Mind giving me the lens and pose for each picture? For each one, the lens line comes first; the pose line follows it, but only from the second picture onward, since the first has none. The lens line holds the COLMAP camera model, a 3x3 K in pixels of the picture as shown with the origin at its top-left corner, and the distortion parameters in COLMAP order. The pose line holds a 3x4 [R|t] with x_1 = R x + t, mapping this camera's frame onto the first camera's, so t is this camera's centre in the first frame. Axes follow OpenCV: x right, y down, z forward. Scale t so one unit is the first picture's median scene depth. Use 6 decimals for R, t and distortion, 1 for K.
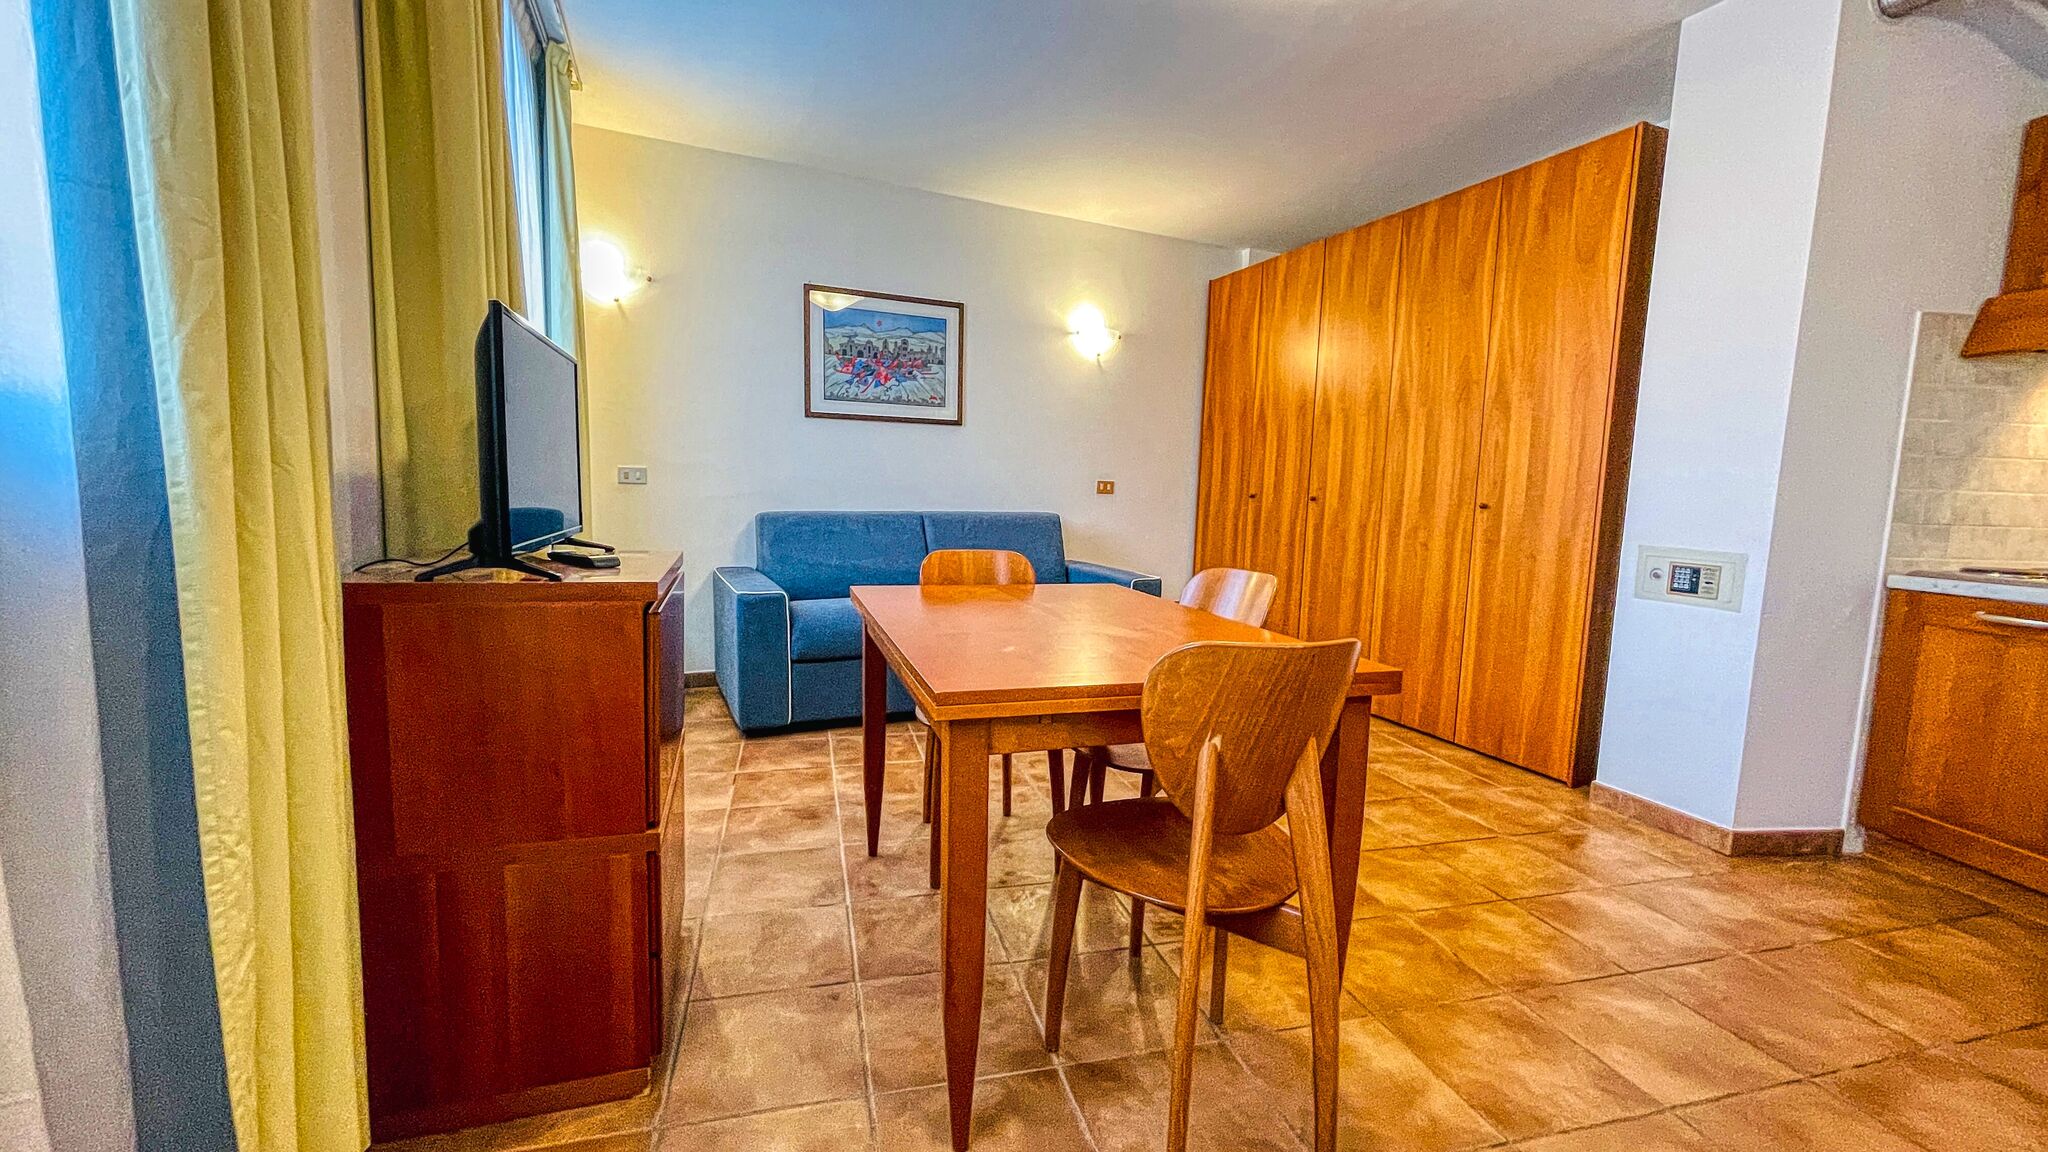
lens RADIAL K [[820.8, 0, 1018.5], [0, 820.8, 576.5], [0, 0, 1]] dist [-0.001584, -0.000609]
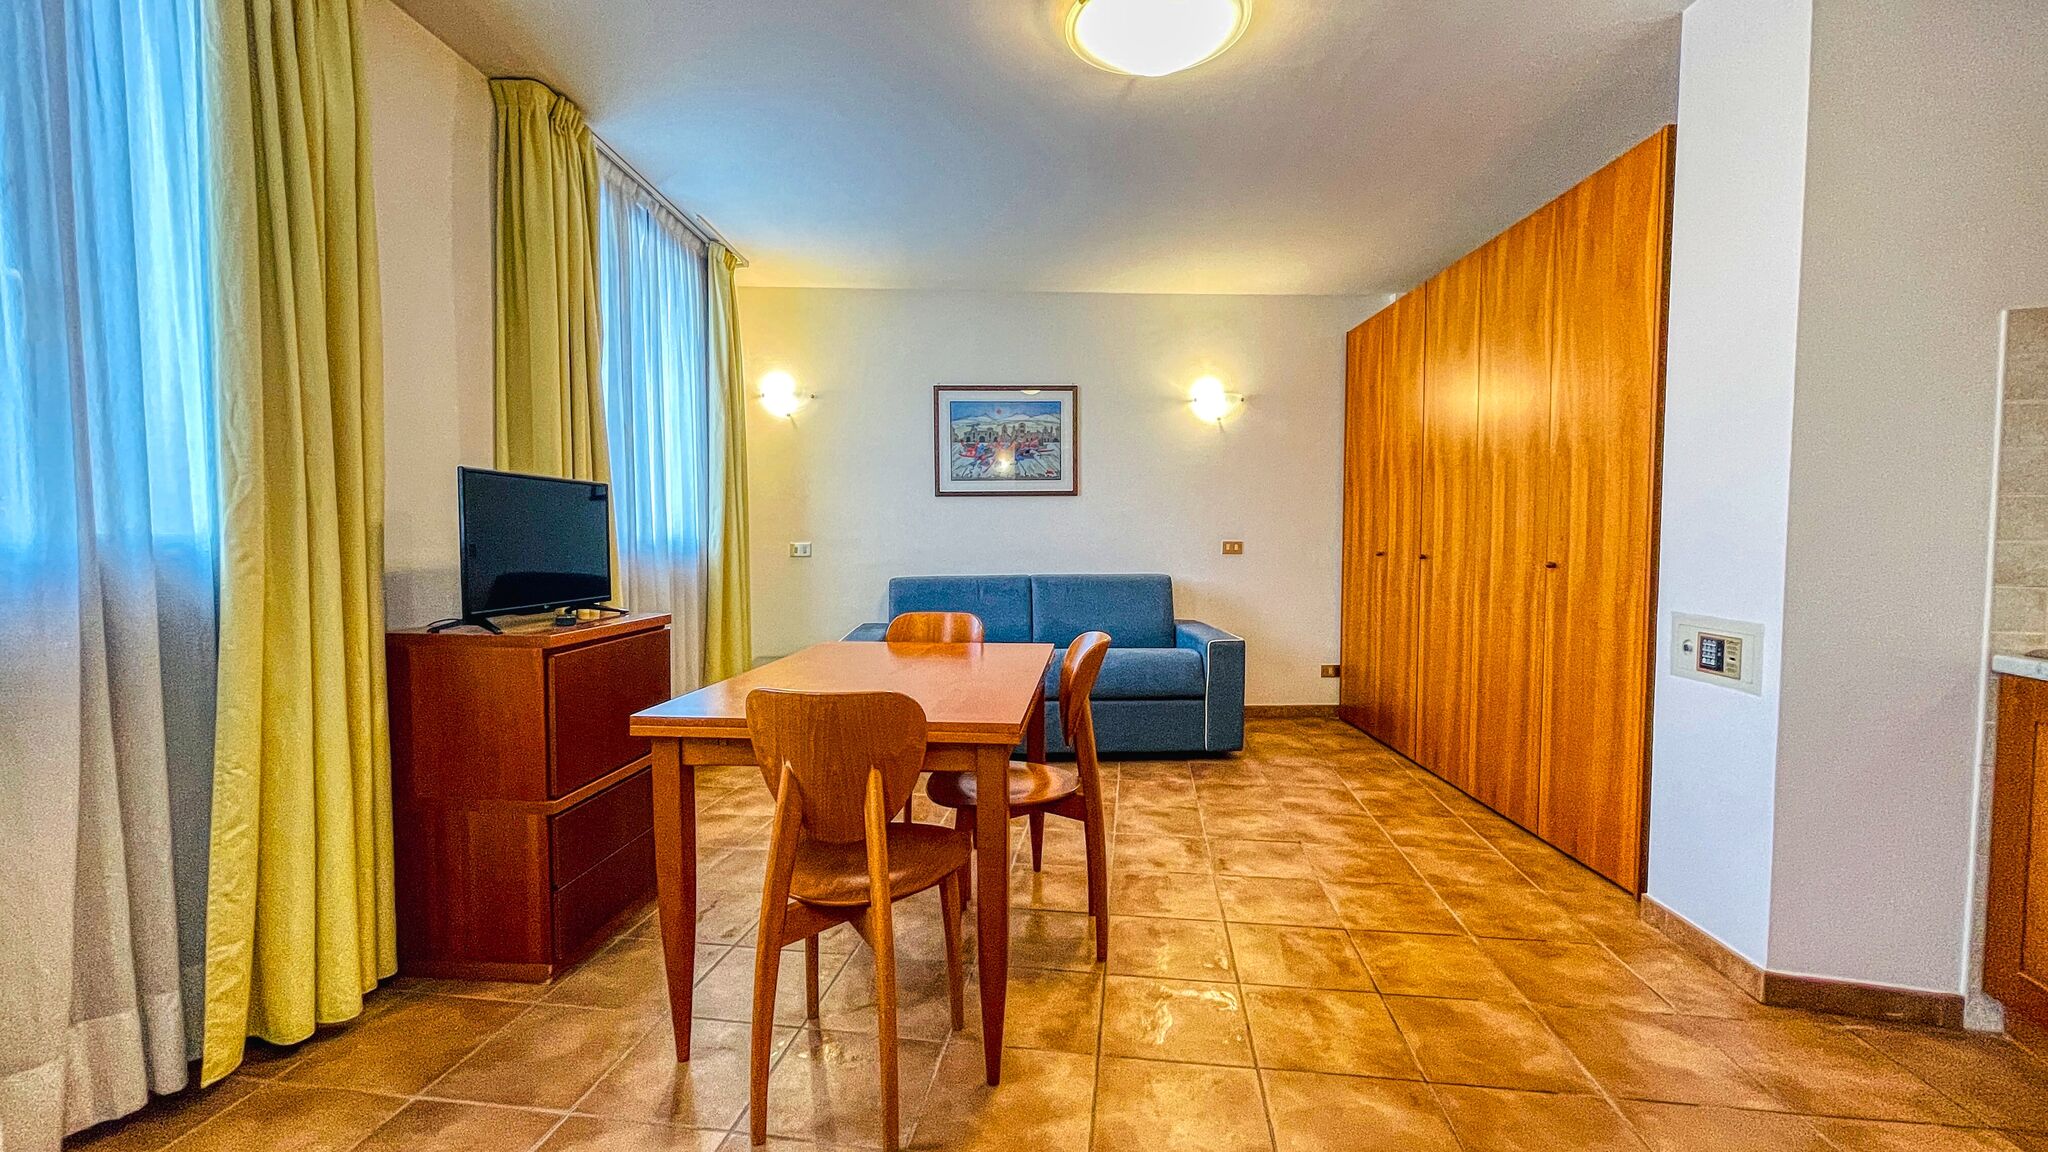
lens RADIAL K [[820.8, 0, 1018.5], [0, 820.8, 576.5], [0, 0, 1]] dist [-0.001584, -0.000609]
pose [[0.920482, -0.010289, -0.390650, 0.418038], [-0.015991, 0.997824, -0.063960, -0.008805], [0.390458, 0.065121, 0.918315, -0.034760]]
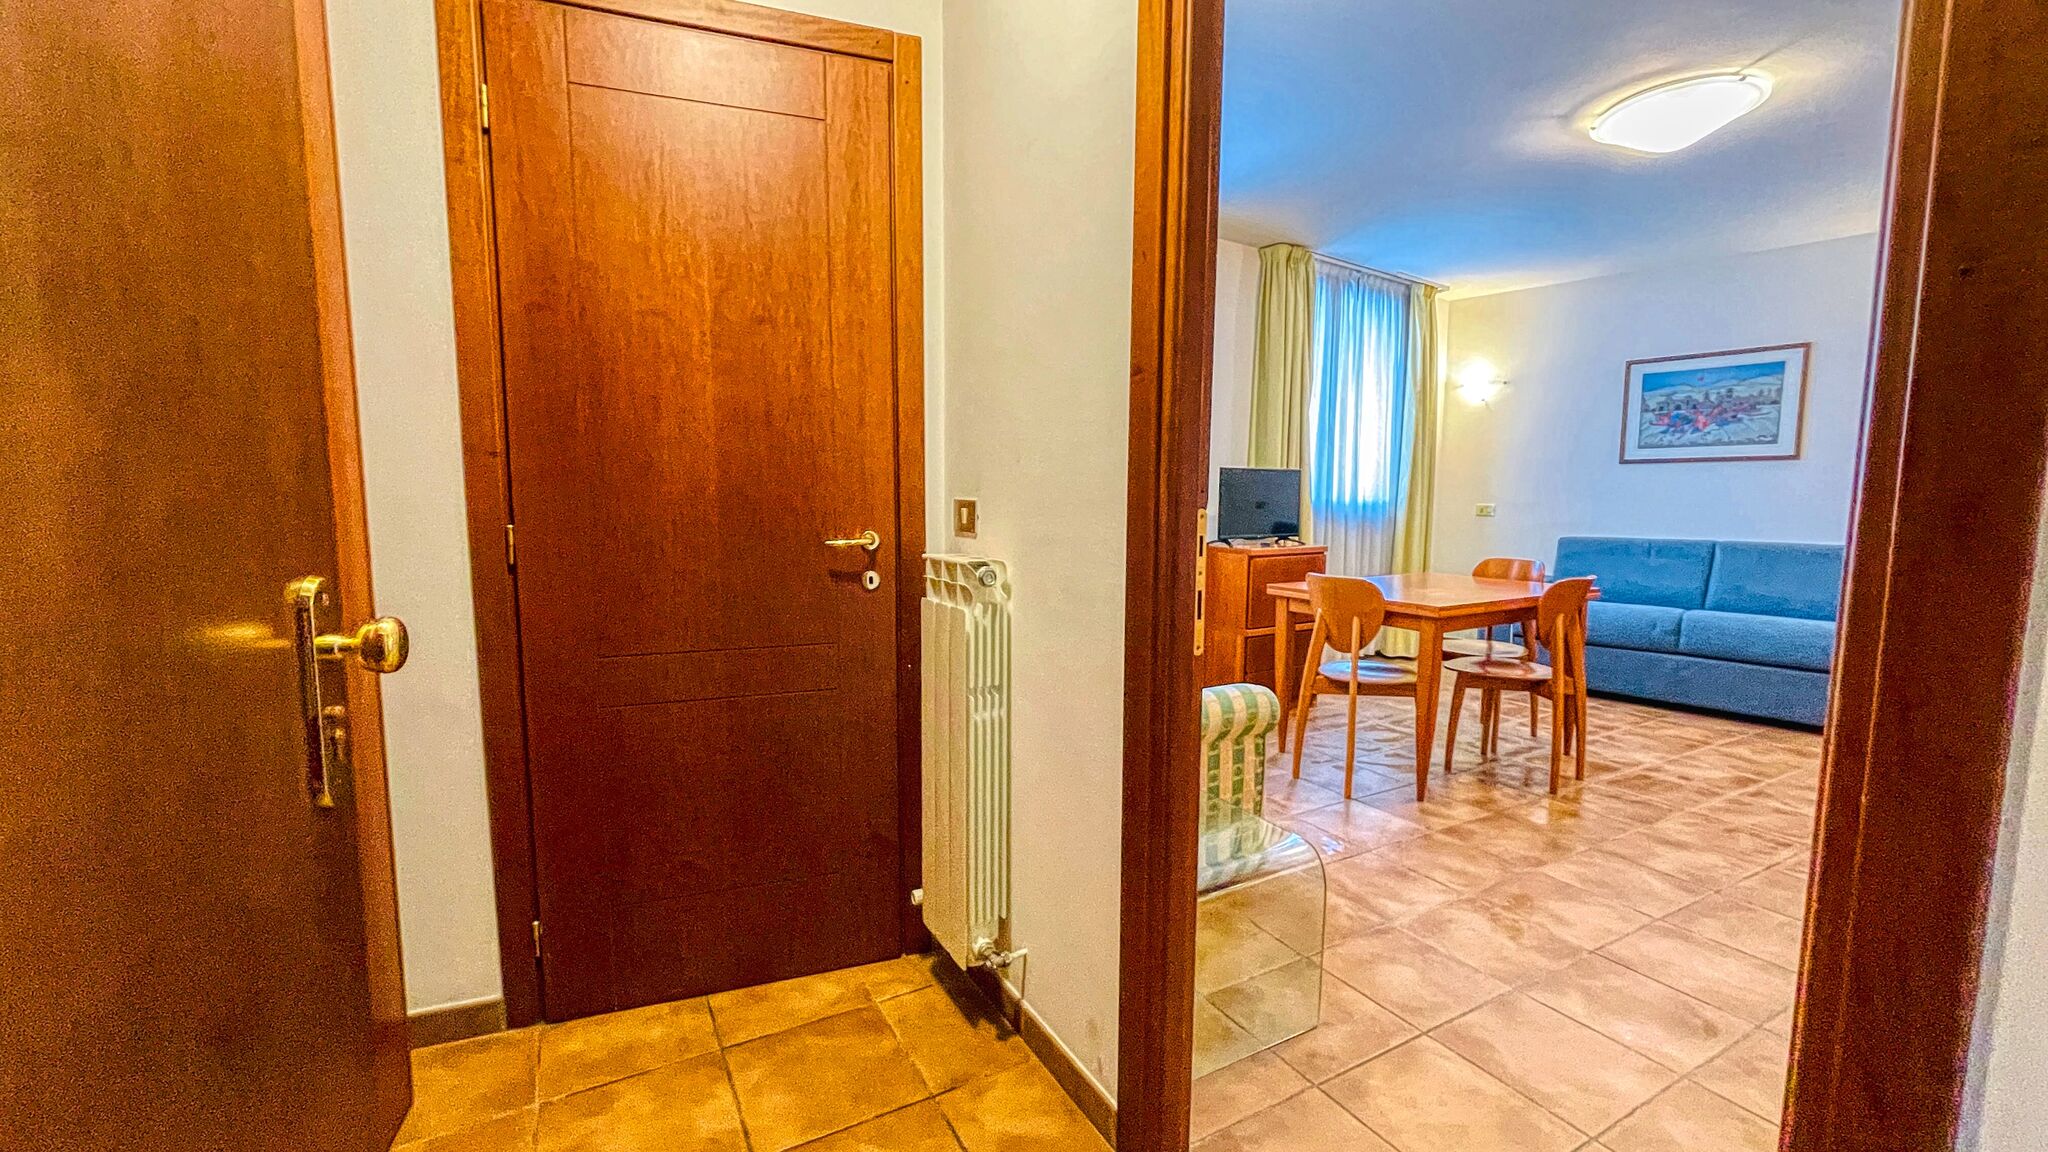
lens RADIAL K [[830.1, 0, 1013.1], [0, 830.1, 575.3], [0, 0, 1]] dist [0.002406, 0.000309]
pose [[0.242893, 0.071641, -0.967404, 1.049973], [-0.106535, 0.993207, 0.046803, 0.023480], [0.964185, 0.091694, 0.248875, -0.289487]]
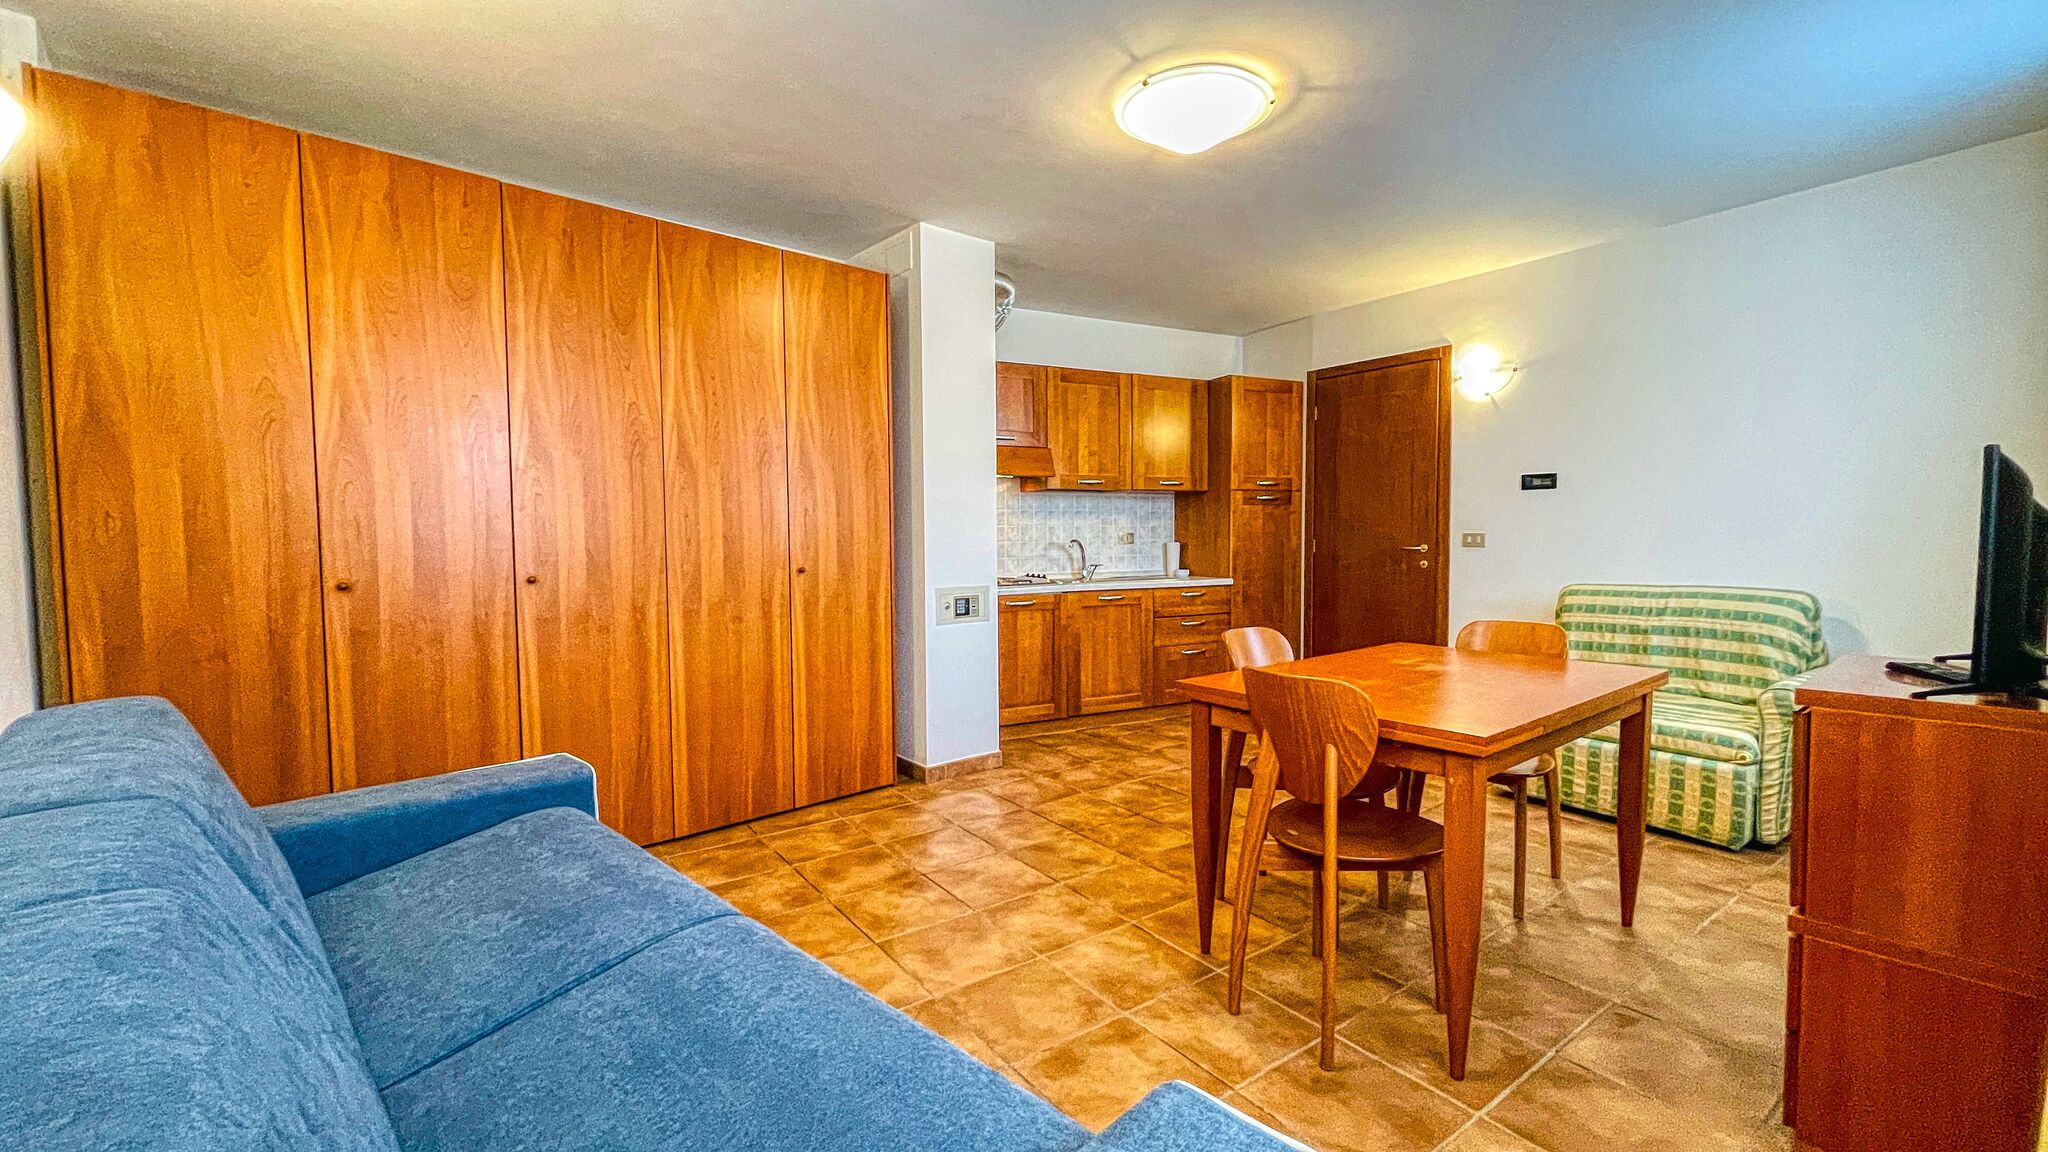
lens RADIAL K [[820.8, 0, 1018.5], [0, 820.8, 576.5], [0, 0, 1]] dist [-0.001584, -0.000609]
pose [[-0.351085, -0.075155, 0.933323, -0.535919], [0.102683, 0.987672, 0.118157, -0.187039], [-0.930696, 0.137320, -0.339039, 1.196827]]
